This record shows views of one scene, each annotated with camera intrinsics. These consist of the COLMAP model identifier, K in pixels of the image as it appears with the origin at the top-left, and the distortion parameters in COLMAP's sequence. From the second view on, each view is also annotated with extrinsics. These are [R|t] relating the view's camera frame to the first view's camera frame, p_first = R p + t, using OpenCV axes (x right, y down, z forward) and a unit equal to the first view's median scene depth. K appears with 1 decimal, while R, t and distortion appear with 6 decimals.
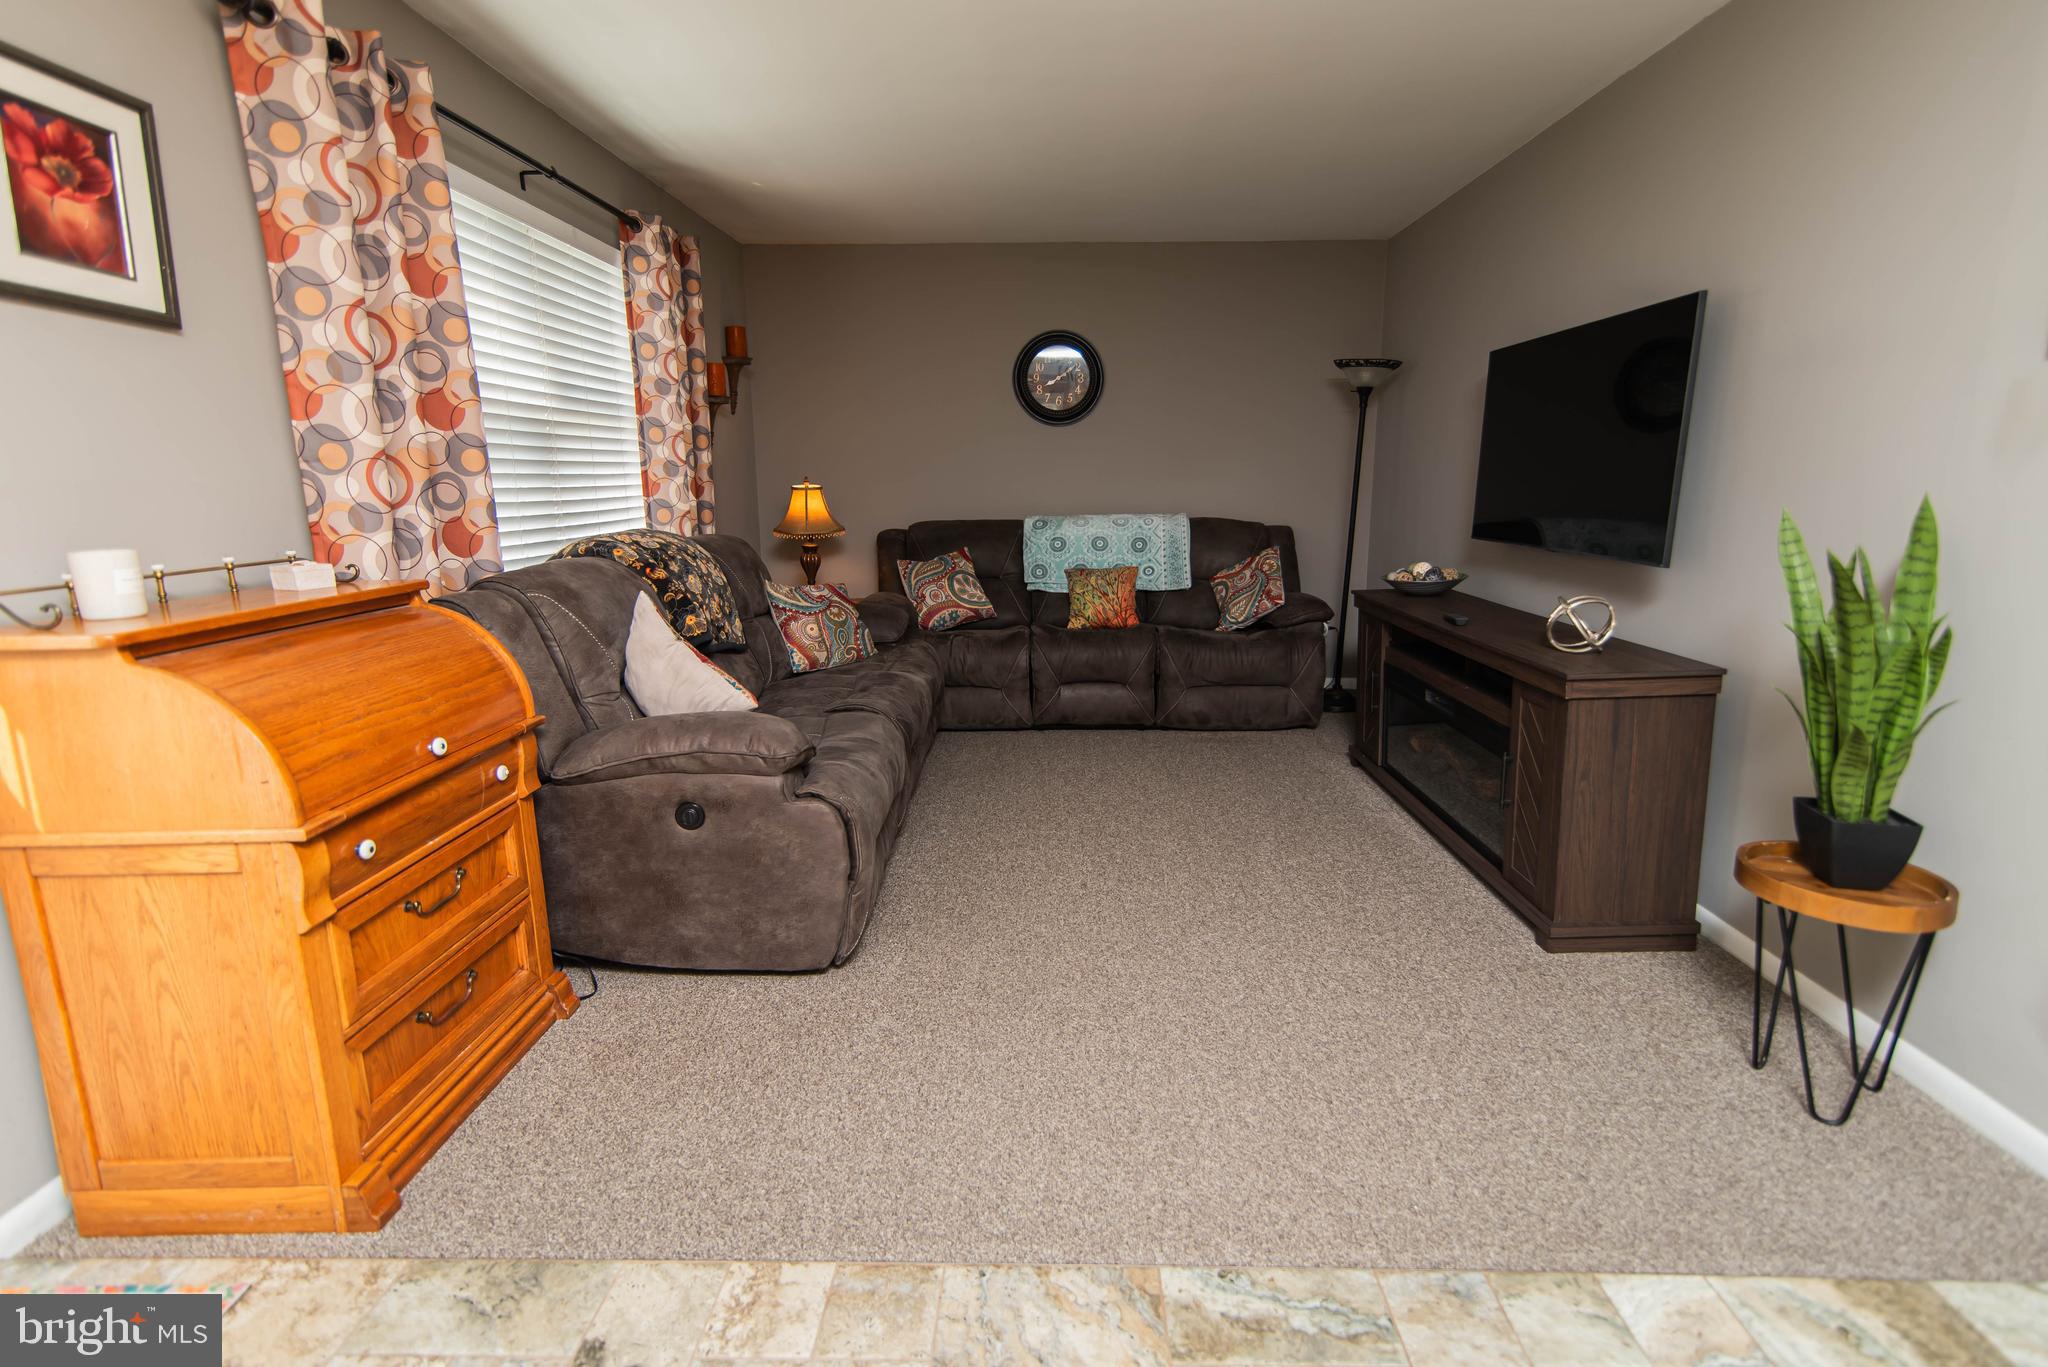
lens RADIAL K [[957.5, 0, 1059.8], [0, 957.5, 656.6], [0, 0, 1]] dist [0.018155, -0.000148]
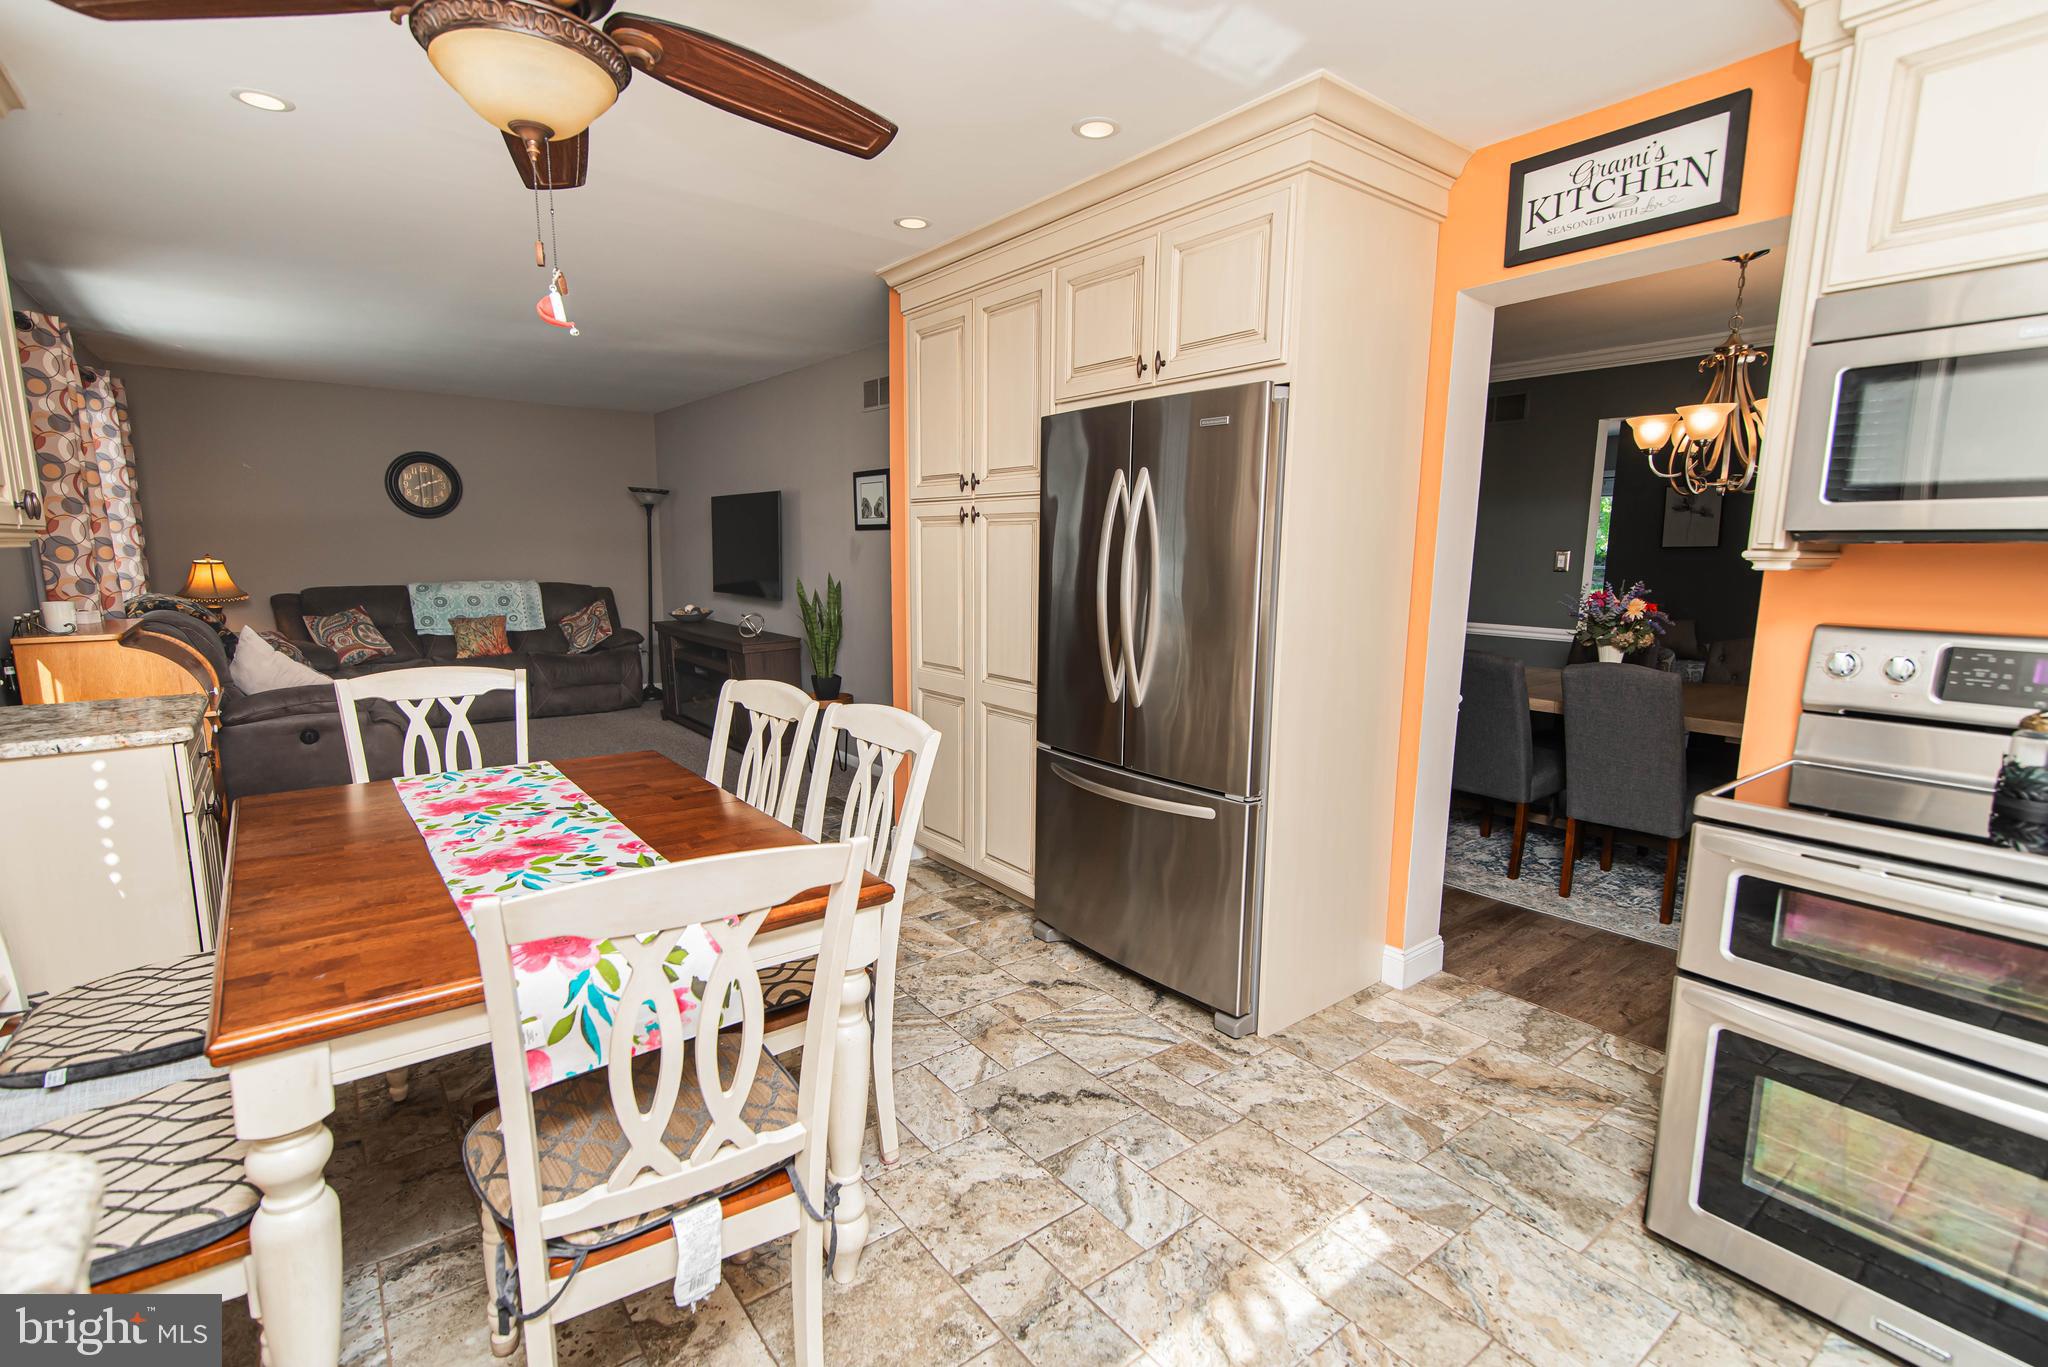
lens RADIAL K [[947.5, 0, 1015.3], [0, 947.5, 688.4], [0, 0, 1]] dist [0.015636, 0.000041]
pose [[0.795068, -0.079809, 0.601247, -0.200462], [0.099291, 0.995058, 0.000784, 0.103519], [-0.598338, 0.059075, 0.799063, -0.700508]]
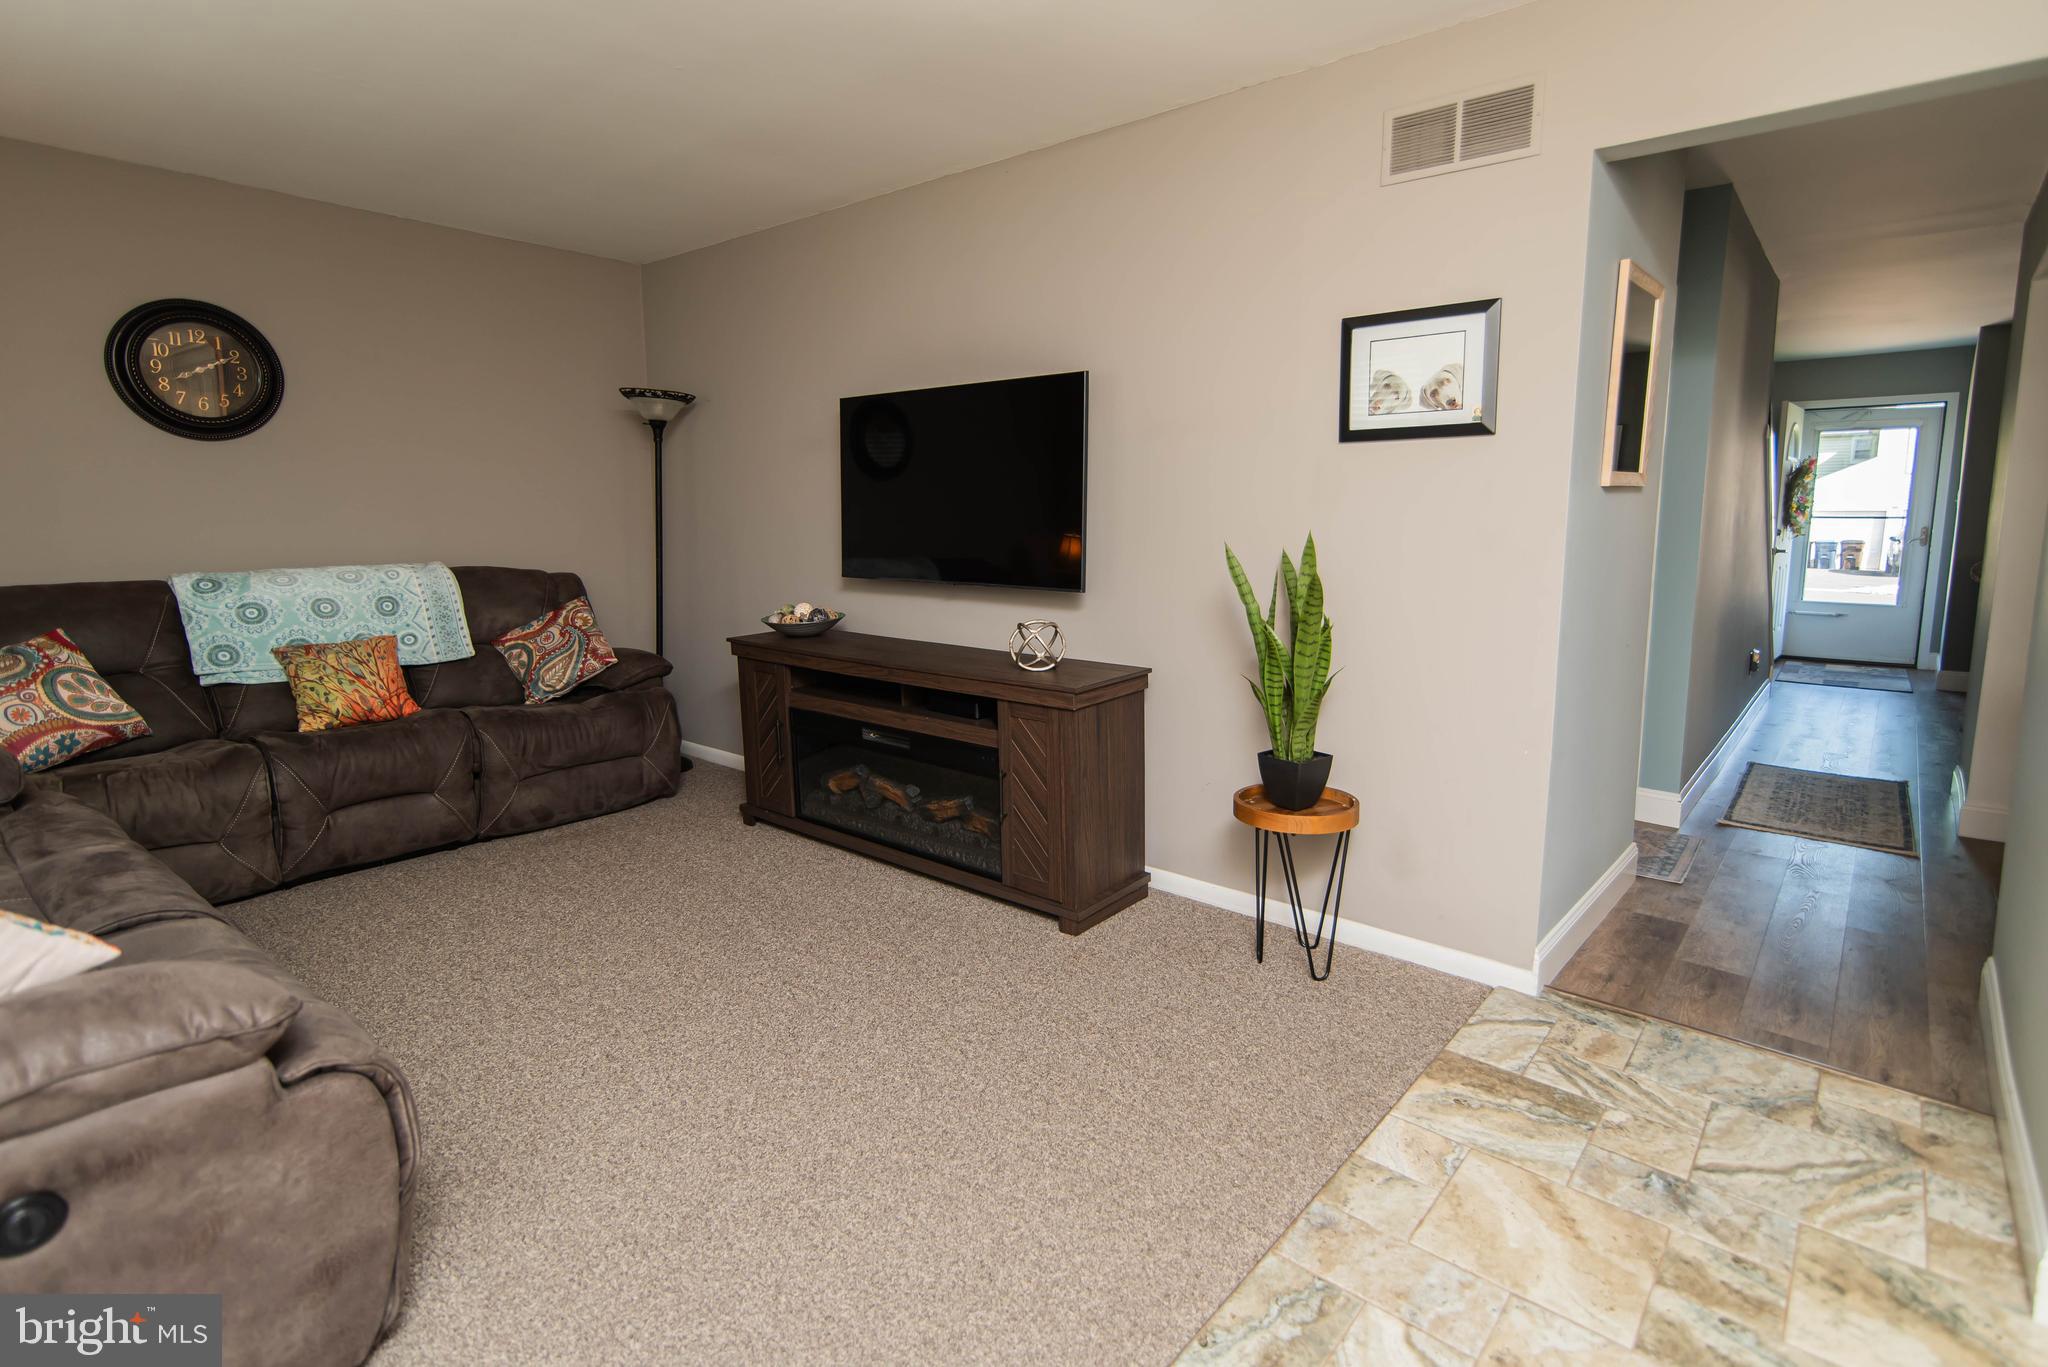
lens RADIAL K [[994.0, 0, 1026.6], [0, 994.0, 644.6], [0, 0, 1]] dist [0.016793, -0.000031]
pose [[0.645858, -0.096980, 0.757273, -0.203700], [0.139217, 0.990229, 0.008079, -0.026051], [-0.750657, 0.100207, 0.653048, 0.132105]]
